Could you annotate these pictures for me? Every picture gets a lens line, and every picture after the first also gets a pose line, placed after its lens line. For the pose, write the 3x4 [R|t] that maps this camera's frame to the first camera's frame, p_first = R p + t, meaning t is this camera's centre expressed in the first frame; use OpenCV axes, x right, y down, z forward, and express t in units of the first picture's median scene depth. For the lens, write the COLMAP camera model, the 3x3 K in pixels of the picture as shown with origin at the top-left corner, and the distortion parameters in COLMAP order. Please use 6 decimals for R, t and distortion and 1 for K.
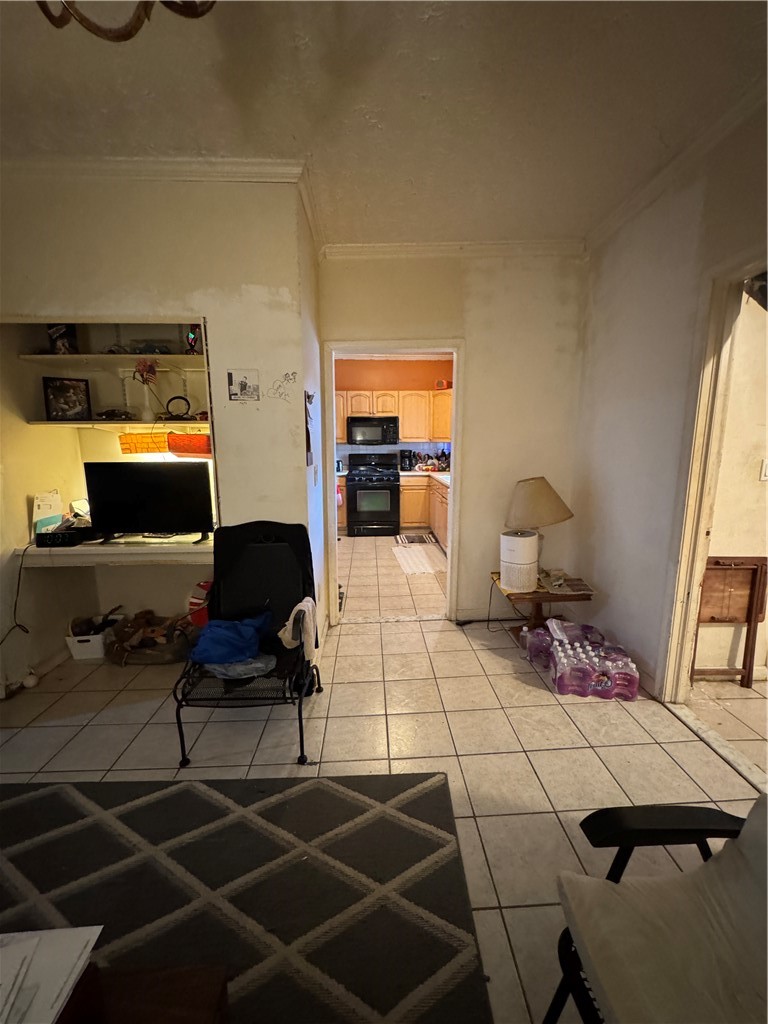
lens RADIAL K [[410.4, 0, 384.0], [0, 410.4, 512.0], [0, 0, 1]] dist [-0.001960, 0.000130]
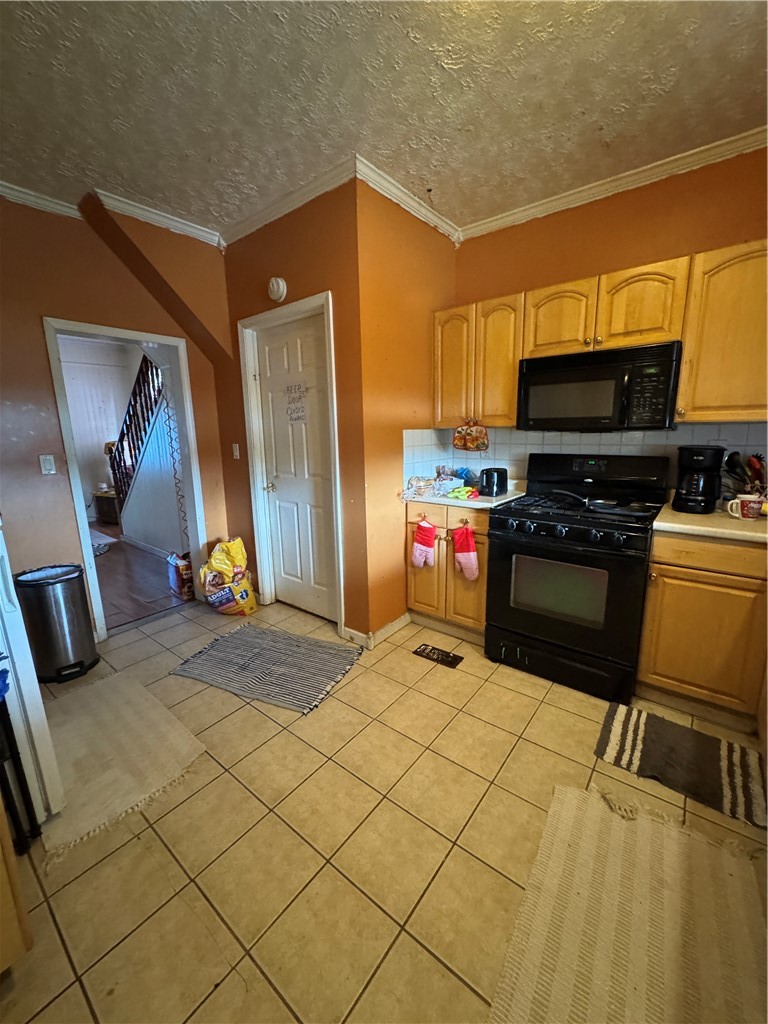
lens RADIAL K [[410.4, 0, 384.0], [0, 410.4, 512.0], [0, 0, 1]] dist [-0.001960, 0.000130]
pose [[0.760037, 0.120392, -0.638630, 0.078458], [-0.099697, 0.992658, 0.068482, -0.100726], [0.642187, 0.011621, 0.766460, 0.614883]]
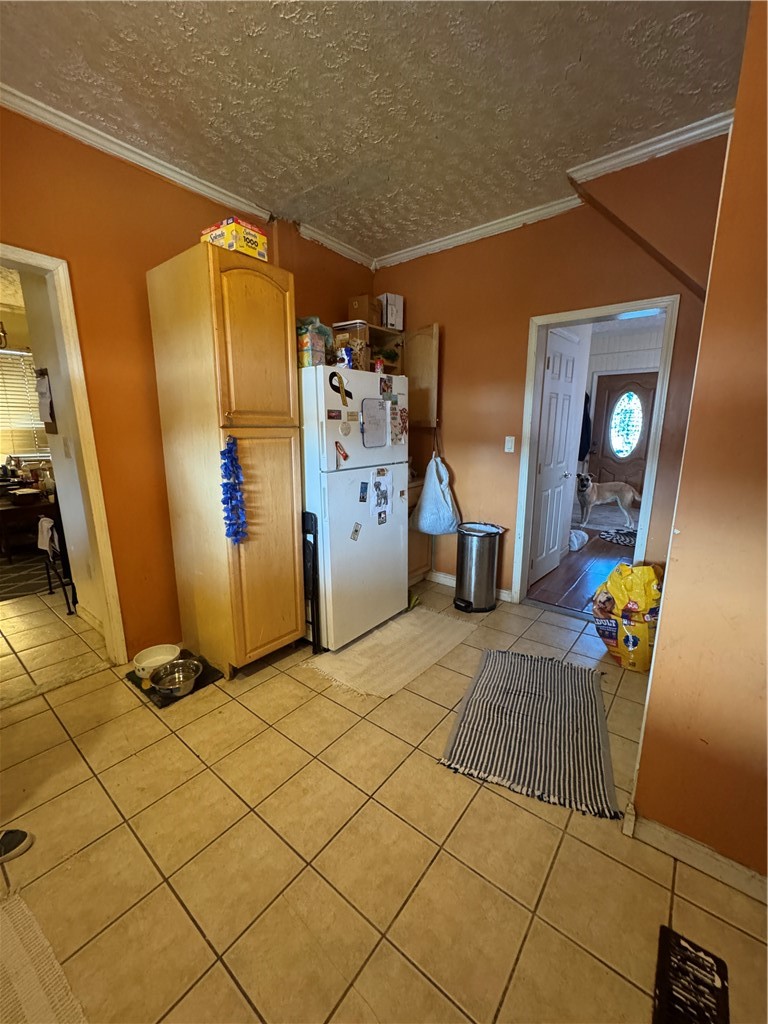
lens RADIAL K [[410.4, 0, 384.0], [0, 410.4, 512.0], [0, 0, 1]] dist [-0.001960, 0.000130]
pose [[-0.650726, 0.164794, -0.741214, 0.037340], [-0.126331, 0.939063, 0.319689, -0.148917], [0.748730, 0.301669, -0.590254, 0.914475]]
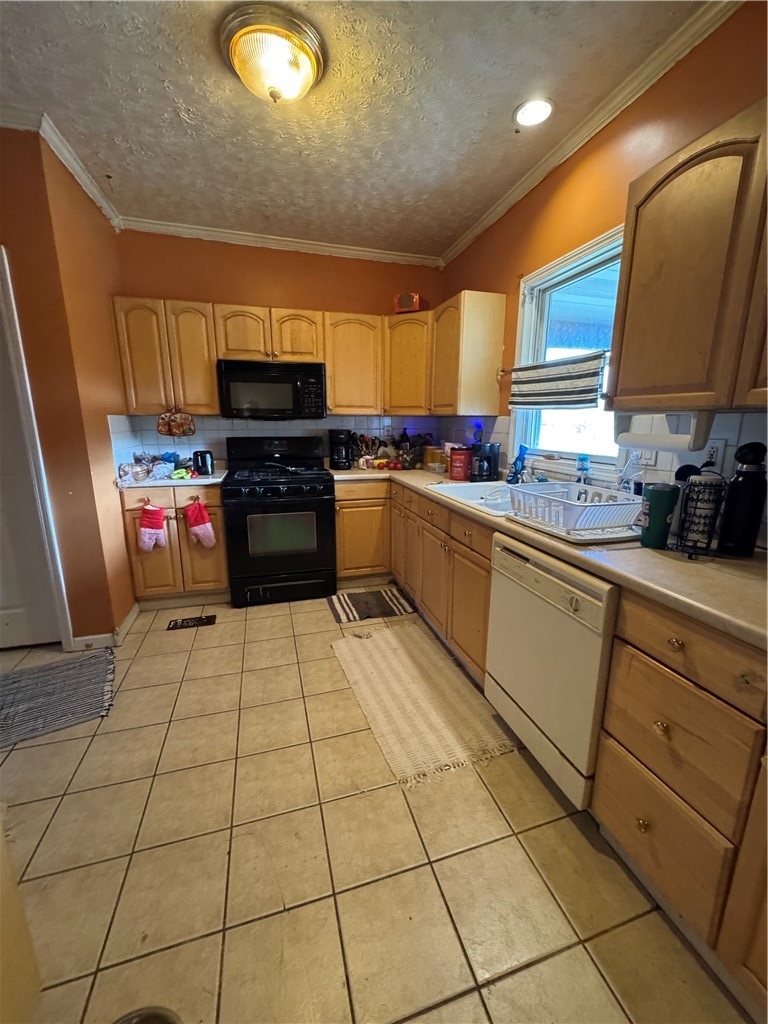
lens RADIAL K [[410.4, 0, 384.0], [0, 410.4, 512.0], [0, 0, 1]] dist [-0.001960, 0.000130]
pose [[0.969478, -0.046017, 0.240822, -0.024976], [0.034277, 0.998021, 0.052713, -0.073056], [-0.242771, -0.042850, 0.969137, 0.482285]]
